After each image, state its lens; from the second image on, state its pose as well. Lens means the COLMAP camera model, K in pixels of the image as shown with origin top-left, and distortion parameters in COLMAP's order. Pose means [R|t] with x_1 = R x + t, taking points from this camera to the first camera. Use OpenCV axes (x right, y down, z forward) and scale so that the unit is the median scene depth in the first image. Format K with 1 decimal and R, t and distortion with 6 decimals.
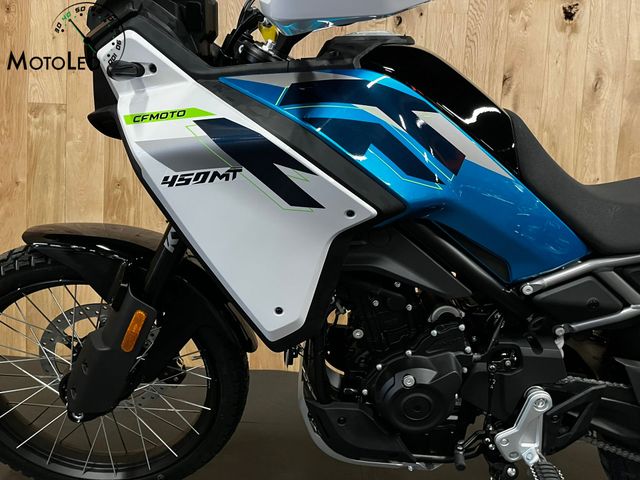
lens RADIAL K [[487.1, 0, 313.5], [0, 487.1, 237.4], [0, 0, 1]] dist [0.063857, -0.086670]
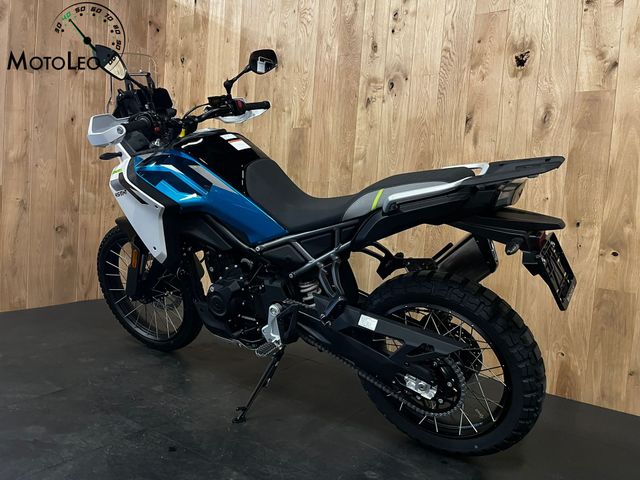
lens RADIAL K [[487.1, 0, 316.5], [0, 487.1, 234.5], [0, 0, 1]] dist [0.063857, -0.086670]
pose [[0.836173, 0.036272, -0.547265, 1.564969], [-0.070353, 0.996661, -0.041436, 0.103413], [0.543935, 0.073149, 0.835933, -0.491318]]
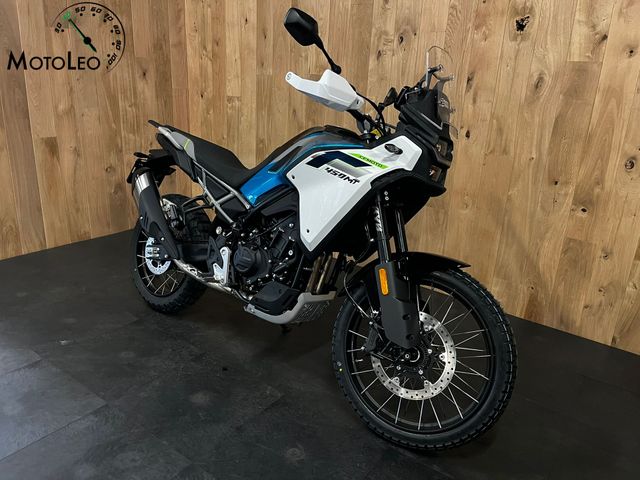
lens RADIAL K [[487.1, 0, 316.3], [0, 487.1, 241.2], [0, 0, 1]] dist [0.063857, -0.086670]
pose [[0.806105, 0.169647, -0.566935, 1.838505], [-0.054669, 0.975279, 0.214106, -0.312498], [0.589242, -0.141599, 0.795452, -0.818529]]
